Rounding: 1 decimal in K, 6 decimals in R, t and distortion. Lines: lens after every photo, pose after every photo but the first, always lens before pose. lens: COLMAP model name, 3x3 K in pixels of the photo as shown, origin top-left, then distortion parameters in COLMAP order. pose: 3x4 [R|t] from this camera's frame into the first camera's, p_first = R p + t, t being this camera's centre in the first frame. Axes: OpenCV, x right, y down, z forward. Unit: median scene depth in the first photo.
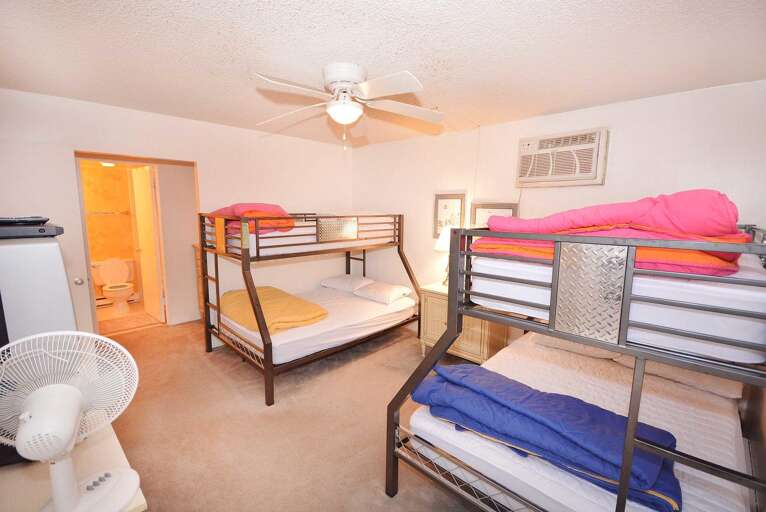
lens RADIAL K [[344.4, 0, 387.0], [0, 344.4, 253.8], [0, 0, 1]] dist [-0.003616, -0.000488]
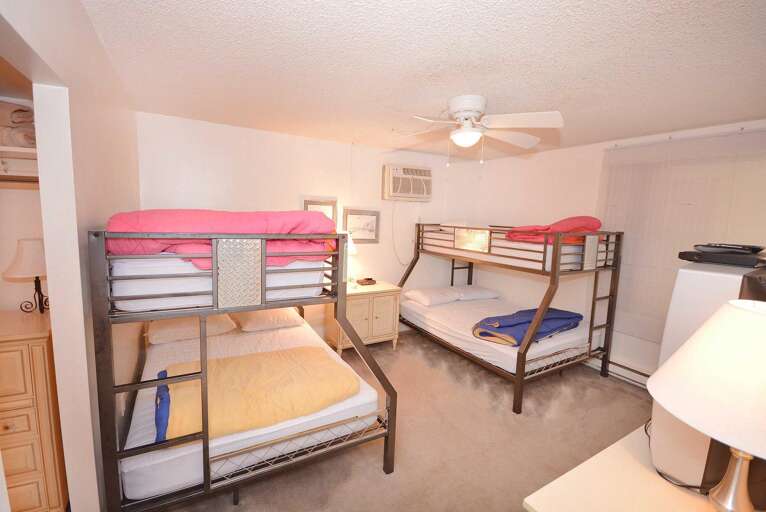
lens RADIAL K [[344.4, 0, 387.0], [0, 344.4, 253.8], [0, 0, 1]] dist [-0.003616, -0.000488]
pose [[0.234354, -0.114772, 0.965353, -0.992507], [0.098112, 0.990729, 0.093971, -0.121594], [-0.967188, 0.072690, 0.243441, 0.759236]]
